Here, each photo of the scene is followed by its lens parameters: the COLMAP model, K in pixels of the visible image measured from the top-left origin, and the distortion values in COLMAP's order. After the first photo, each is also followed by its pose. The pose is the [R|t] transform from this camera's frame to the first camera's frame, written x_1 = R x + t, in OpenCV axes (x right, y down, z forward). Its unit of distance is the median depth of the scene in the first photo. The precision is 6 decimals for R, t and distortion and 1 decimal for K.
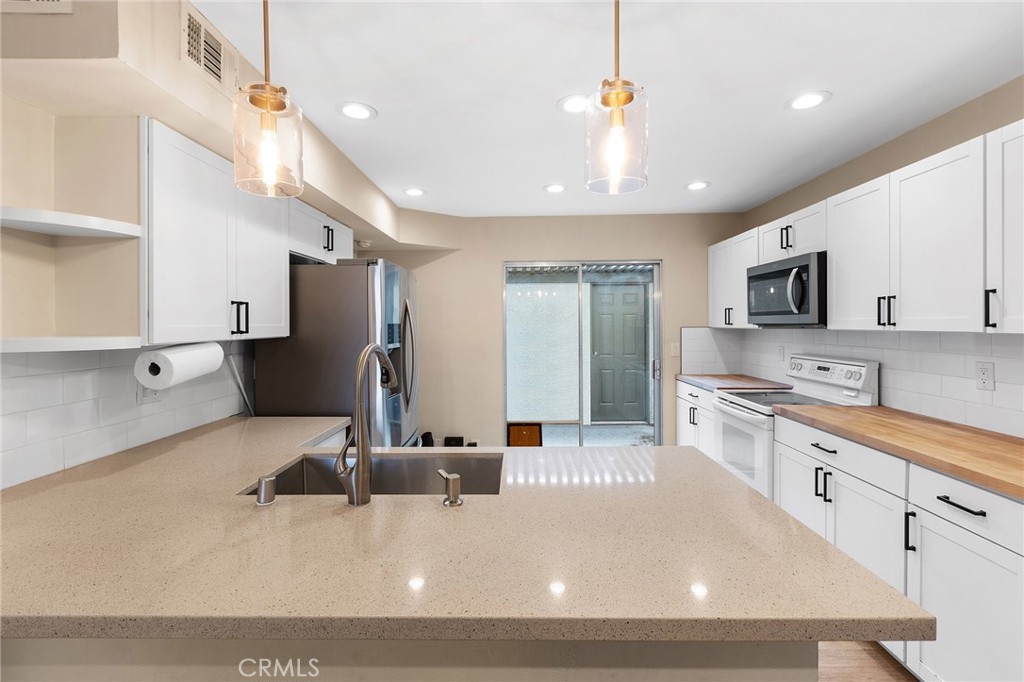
lens RADIAL K [[466.3, 0, 518.0], [0, 466.3, 321.1], [0, 0, 1]] dist [0.001014, -0.000096]
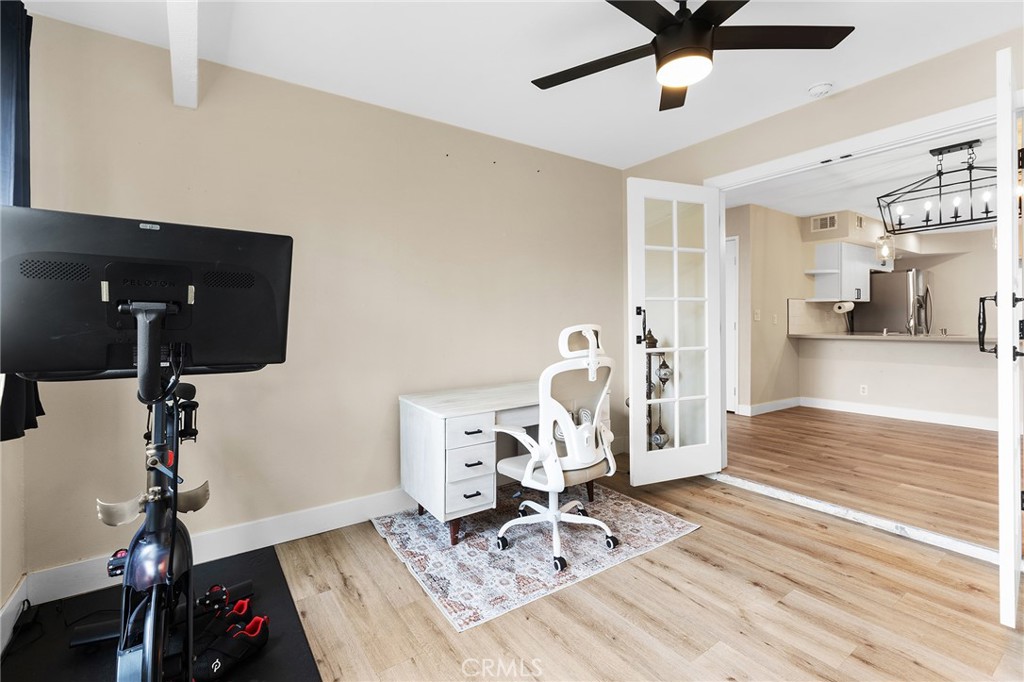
lens RADIAL K [[466.3, 0, 518.0], [0, 466.3, 321.1], [0, 0, 1]] dist [0.001014, -0.000096]
pose [[0.579113, -0.004699, -0.815234, 0.502088], [0.008658, 0.999962, 0.000386, 0.122638], [0.815201, -0.007282, 0.579132, -2.129692]]
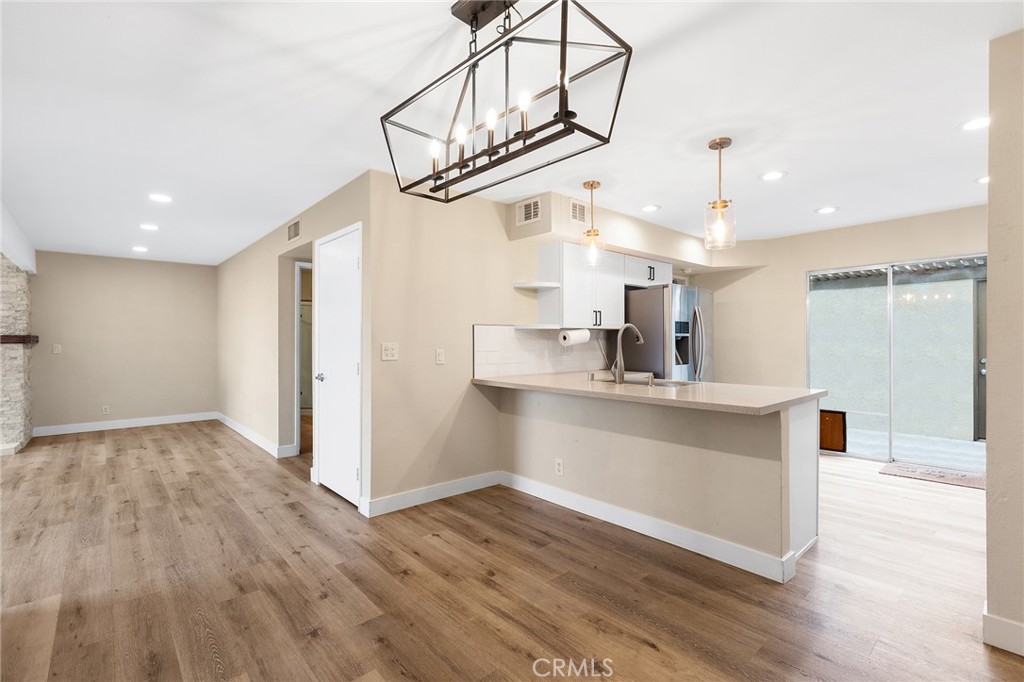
lens RADIAL K [[477.9, 0, 512.0], [0, 477.9, 341.0], [0, 0, 1]] dist [-0.001626, 0.000139]
pose [[0.670813, 0.002052, -0.741624, 0.636654], [0.002777, 0.999982, 0.005278, 0.069187], [0.741622, -0.005600, 0.670795, -0.636761]]
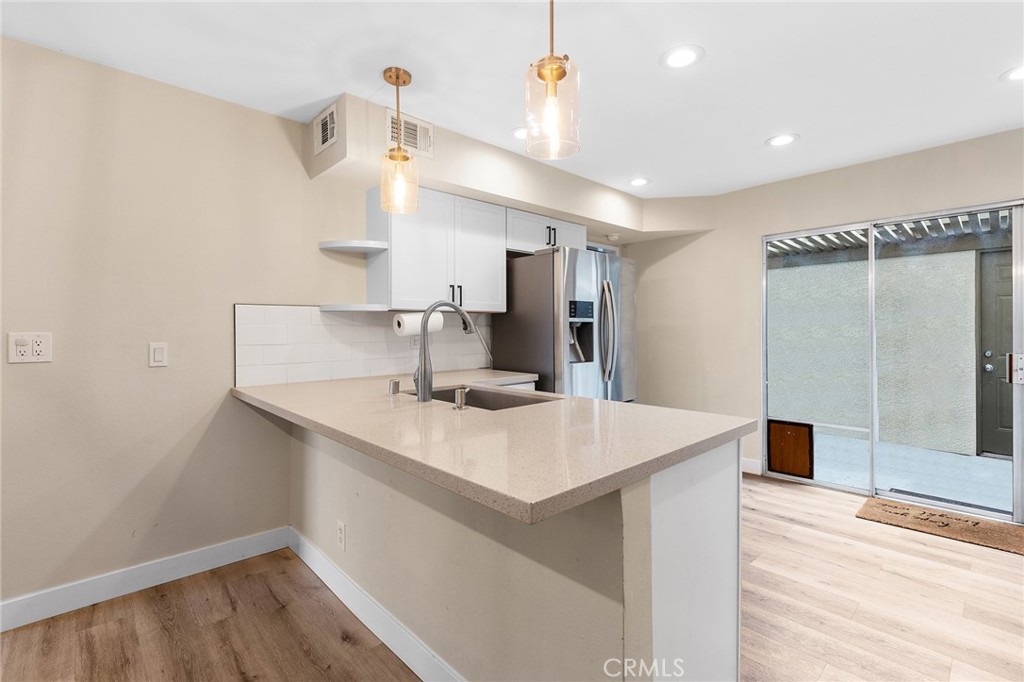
lens RADIAL K [[471.9, 0, 517.3], [0, 471.9, 328.8], [0, 0, 1]] dist [0.002450, 0.000059]
pose [[0.689730, 0.002133, -0.724064, 0.519007], [0.003359, 0.999975, 0.006146, 0.072440], [0.724059, -0.006672, 0.689706, 0.074466]]
